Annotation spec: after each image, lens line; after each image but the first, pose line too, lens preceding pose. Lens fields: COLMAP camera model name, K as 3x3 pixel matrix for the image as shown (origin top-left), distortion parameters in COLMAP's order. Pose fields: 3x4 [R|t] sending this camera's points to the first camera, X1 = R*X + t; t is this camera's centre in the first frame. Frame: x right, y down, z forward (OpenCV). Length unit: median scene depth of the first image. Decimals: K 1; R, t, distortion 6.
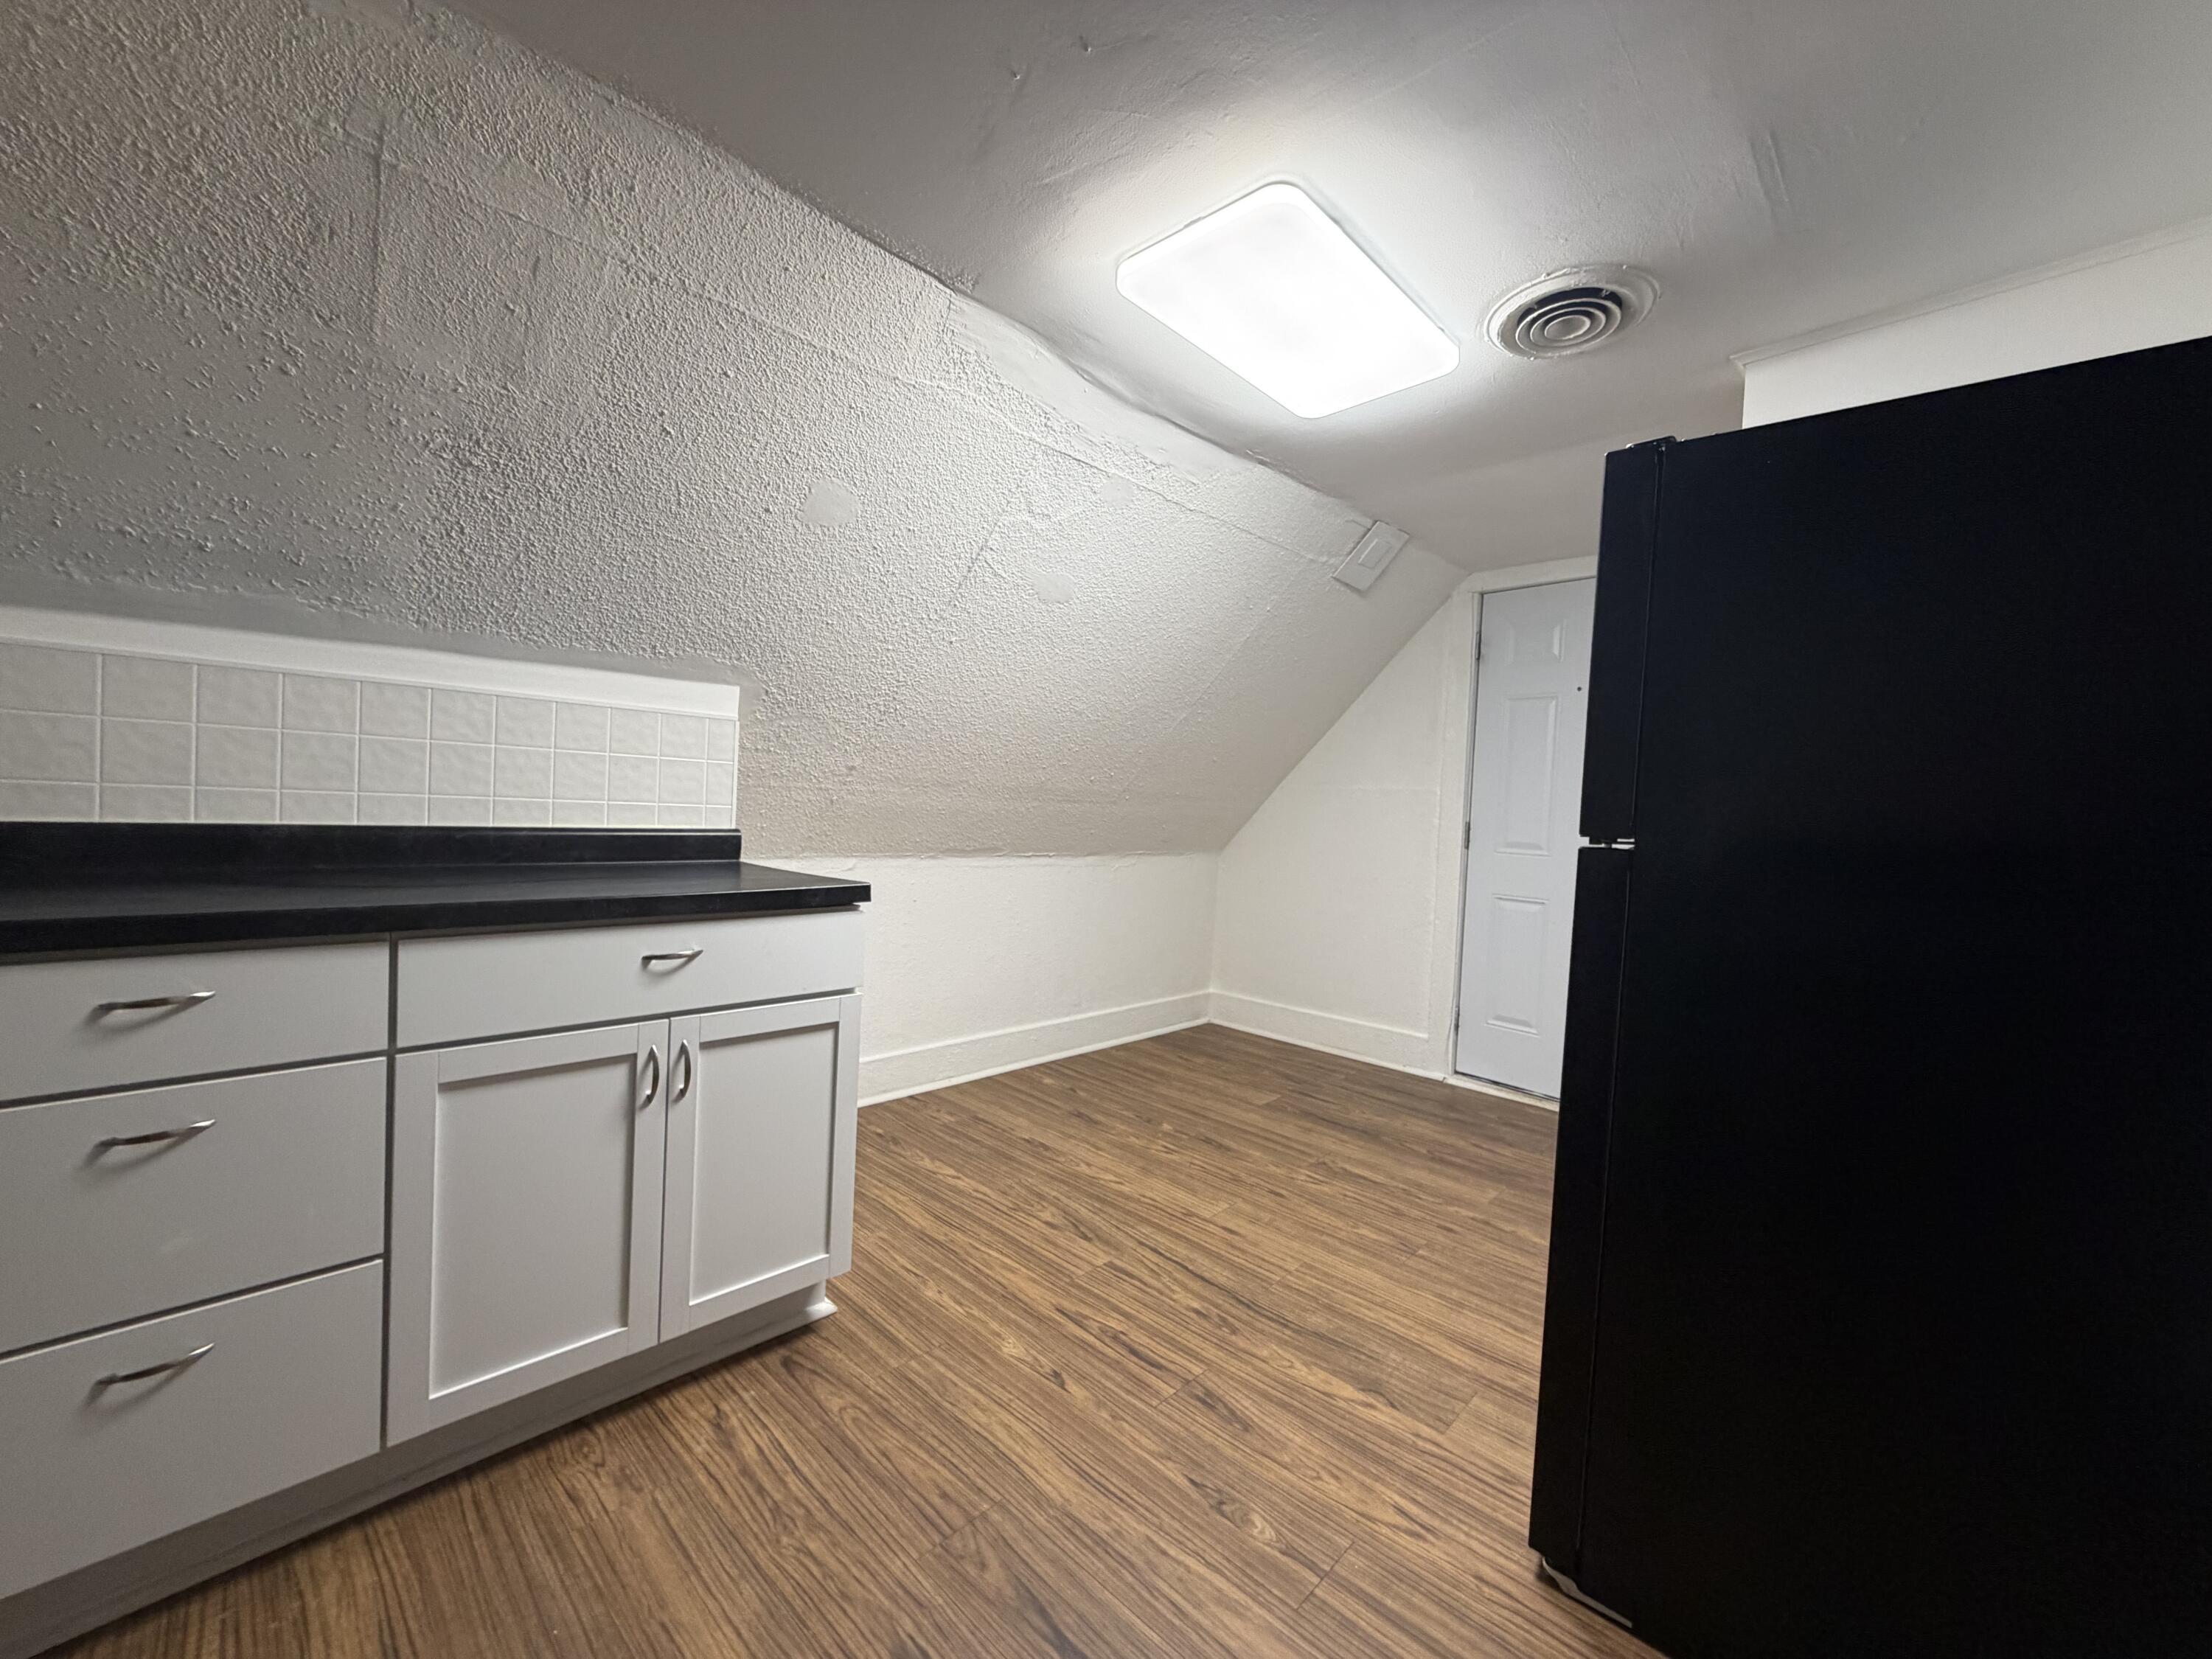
lens RADIAL K [[875.5, 0, 1103.9], [0, 875.5, 829.1], [0, 0, 1]] dist [0.001156, 0.000115]
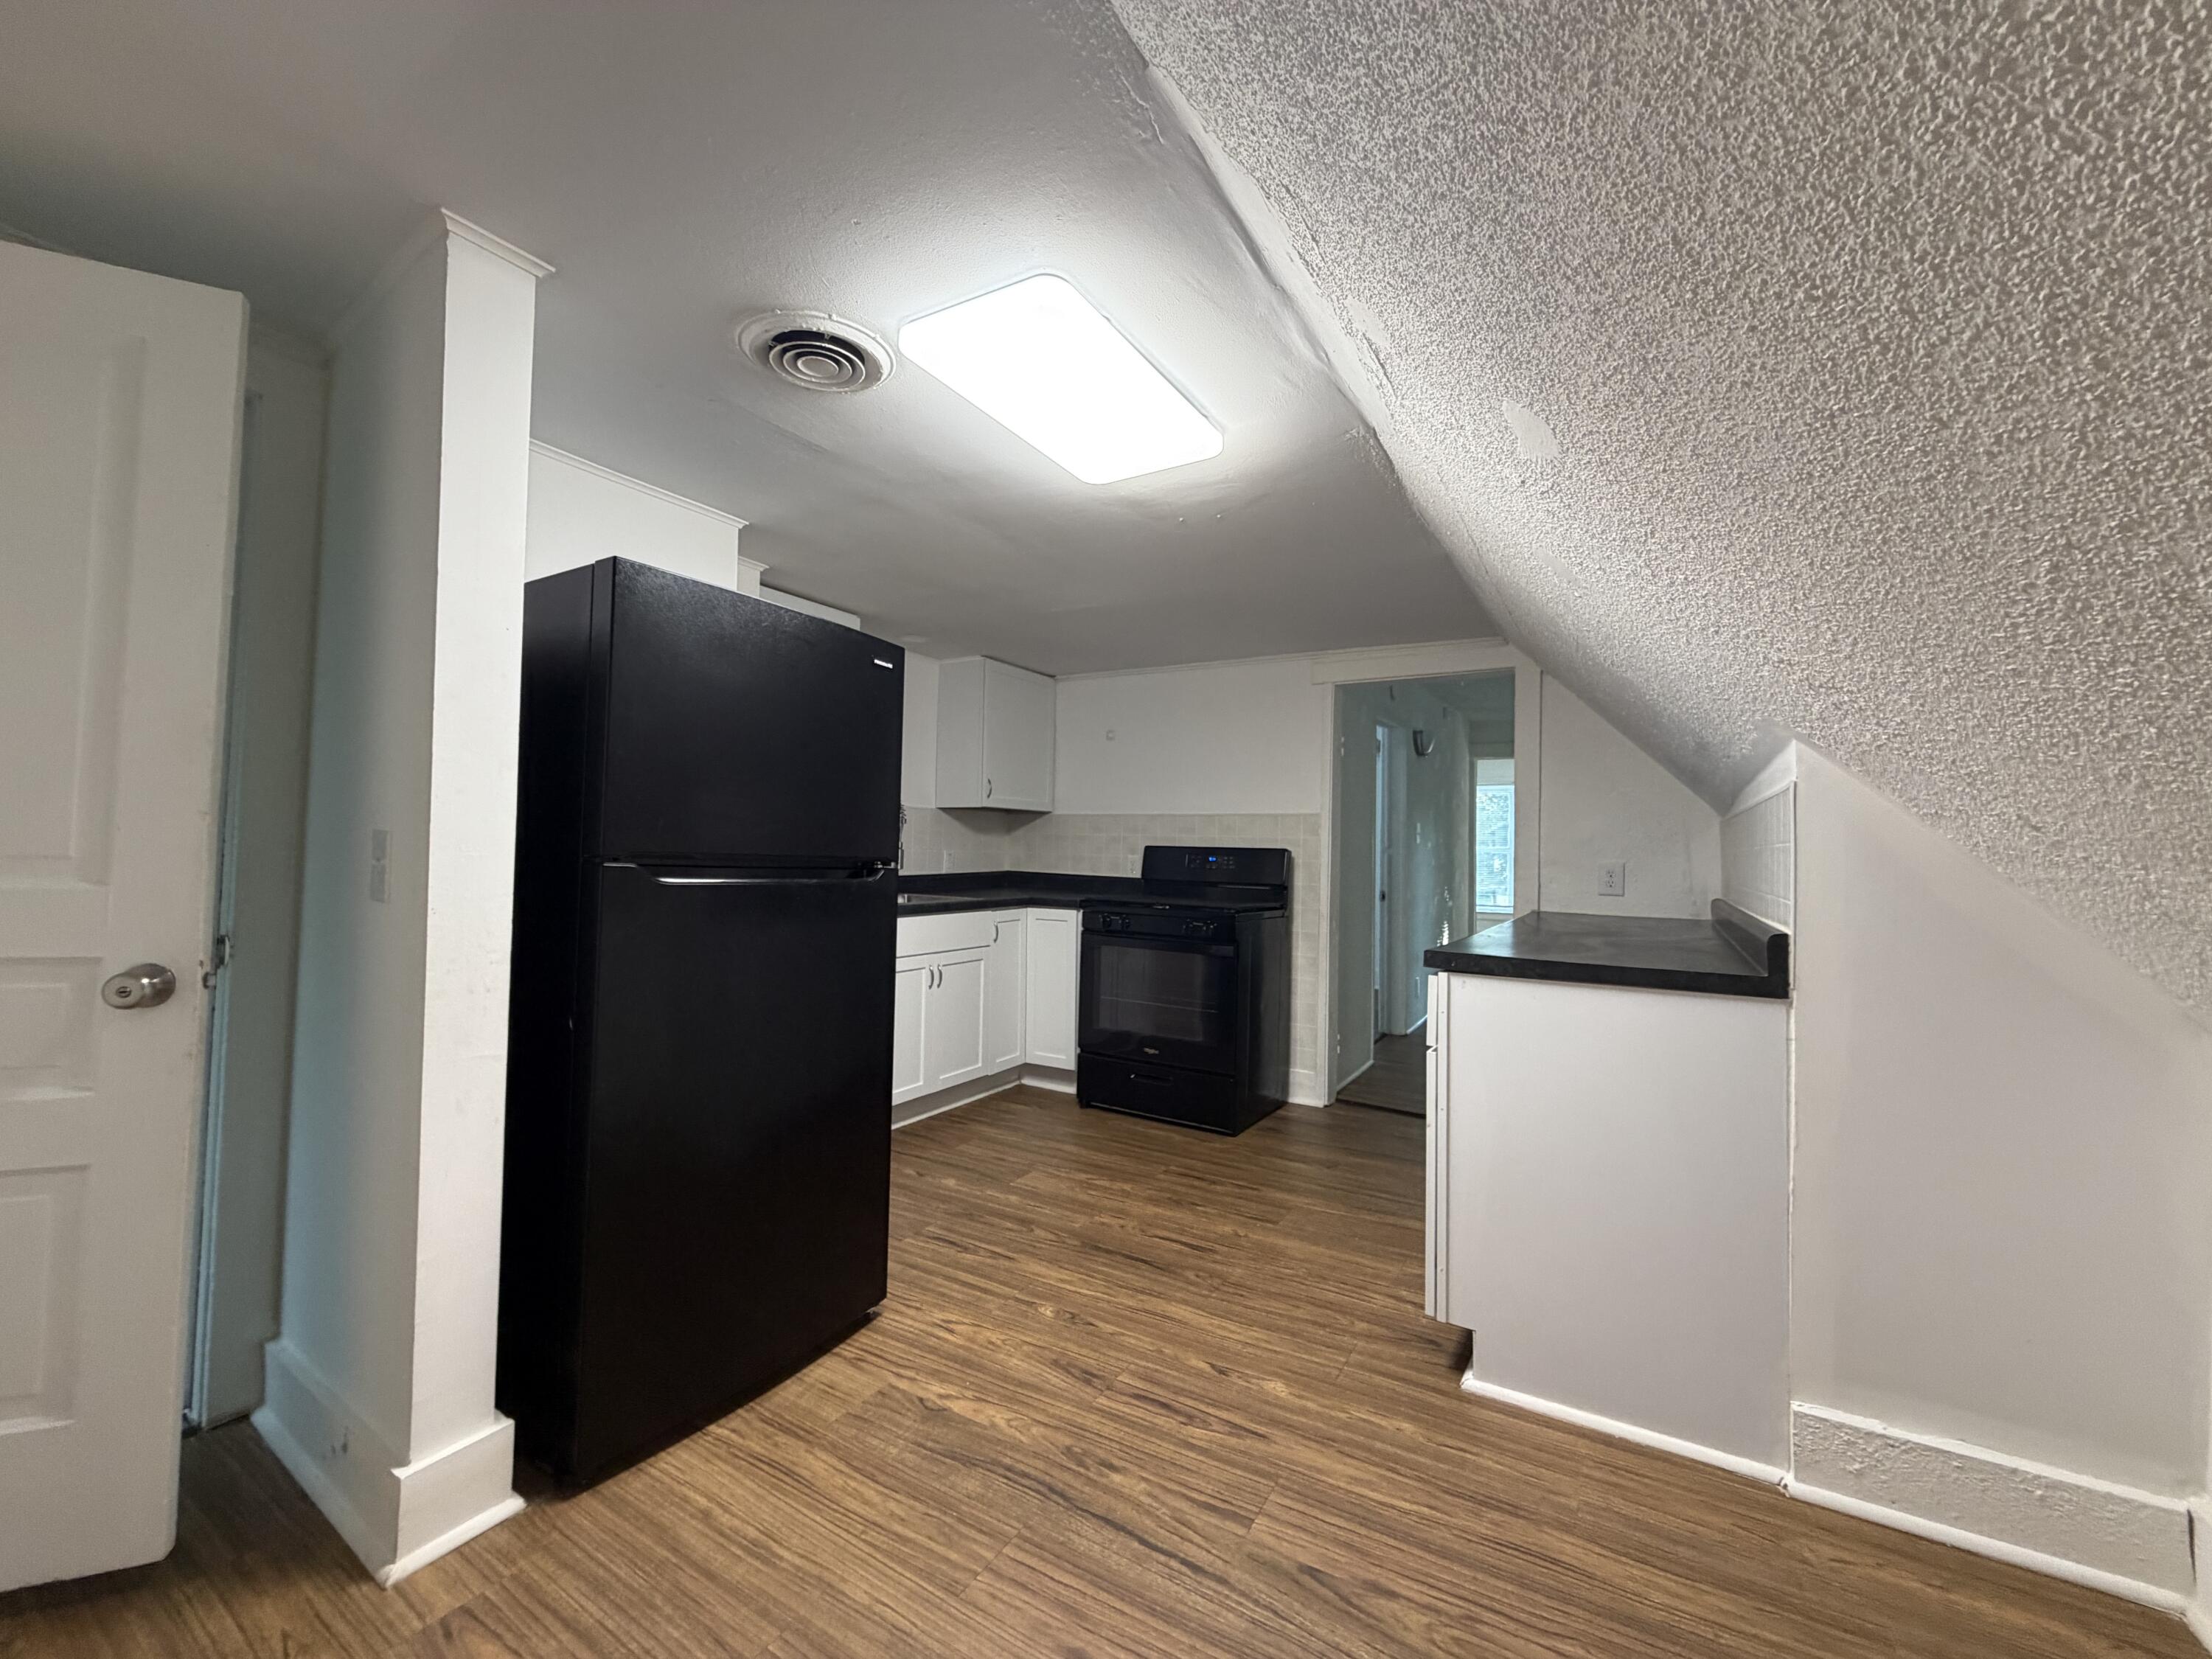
lens RADIAL K [[875.5, 0, 1112.7], [0, 875.5, 828.8], [0, 0, 1]] dist [0.001156, 0.000115]
pose [[-0.974109, -0.070818, -0.214701, 0.364987], [-0.069290, 0.997489, -0.014643, -0.046362], [0.215199, 0.000613, -0.976570, 2.016365]]
